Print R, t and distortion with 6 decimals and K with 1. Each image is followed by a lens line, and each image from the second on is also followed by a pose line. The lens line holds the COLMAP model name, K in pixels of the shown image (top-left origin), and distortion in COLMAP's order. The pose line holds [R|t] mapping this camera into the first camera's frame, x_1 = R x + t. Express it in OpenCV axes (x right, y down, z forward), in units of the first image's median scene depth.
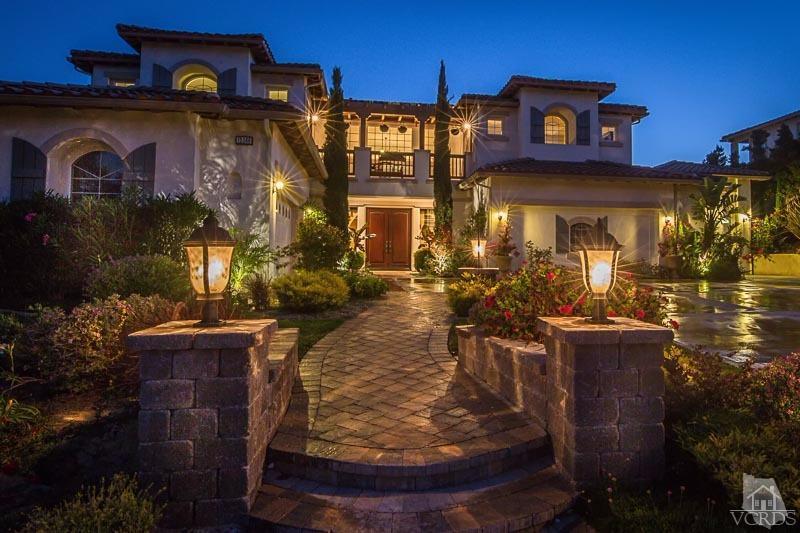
lens RADIAL K [[480.4, 0, 428.4], [0, 480.4, 243.5], [0, 0, 1]] dist [-0.000399, 0.000420]
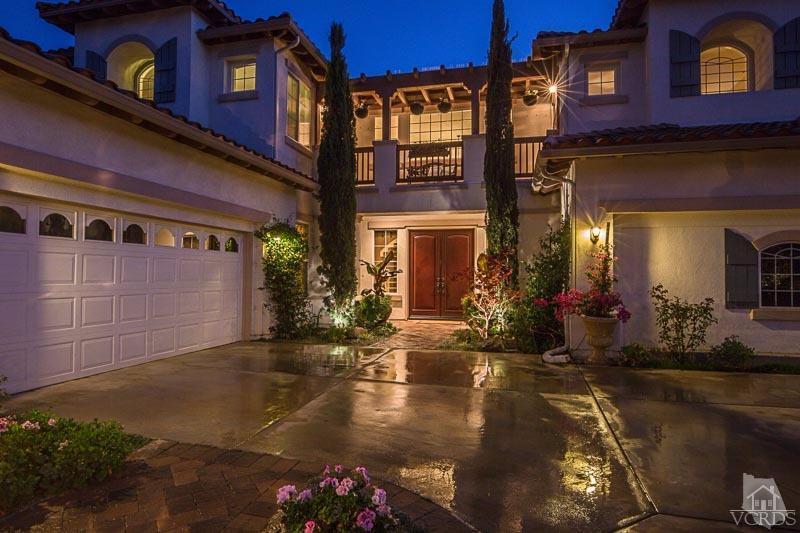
lens RADIAL K [[463.5, 0, 400.2], [0, 463.5, 268.8], [0, 0, 1]] dist [0.001131, 0.002329]
pose [[0.932324, -0.012329, -0.361413, 0.114814], [0.014199, 0.999896, 0.002520, -0.022151], [0.361344, -0.007482, 0.932402, 0.397672]]
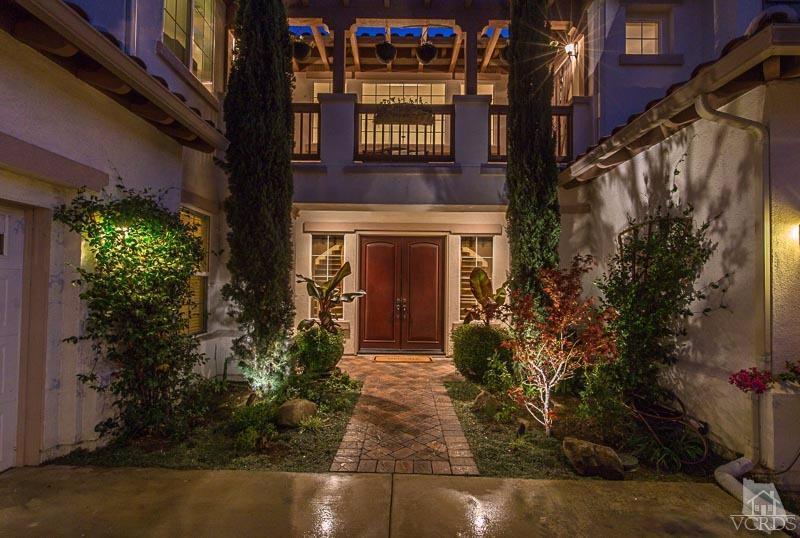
lens RADIAL K [[368.3, 0, 398.9], [0, 368.3, 280.6], [0, 0, 1]] dist [0.003813, -0.000065]
pose [[0.990200, -0.001581, -0.139645, -0.032576], [0.002513, 0.999976, 0.006496, -0.030298], [0.139631, -0.006784, 0.990180, 0.663354]]
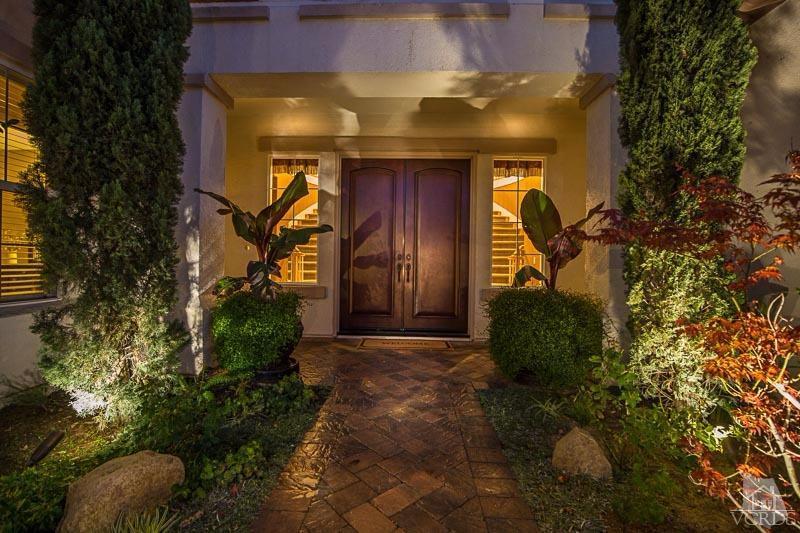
lens RADIAL K [[368.3, 0, 401.3], [0, 368.3, 267.1], [0, 0, 1]] dist [0.003813, -0.000065]
pose [[0.987799, 0.008379, -0.155511, -0.046611], [-0.001872, 0.999119, 0.041936, -0.006385], [0.155726, -0.041133, 0.986944, 0.806625]]
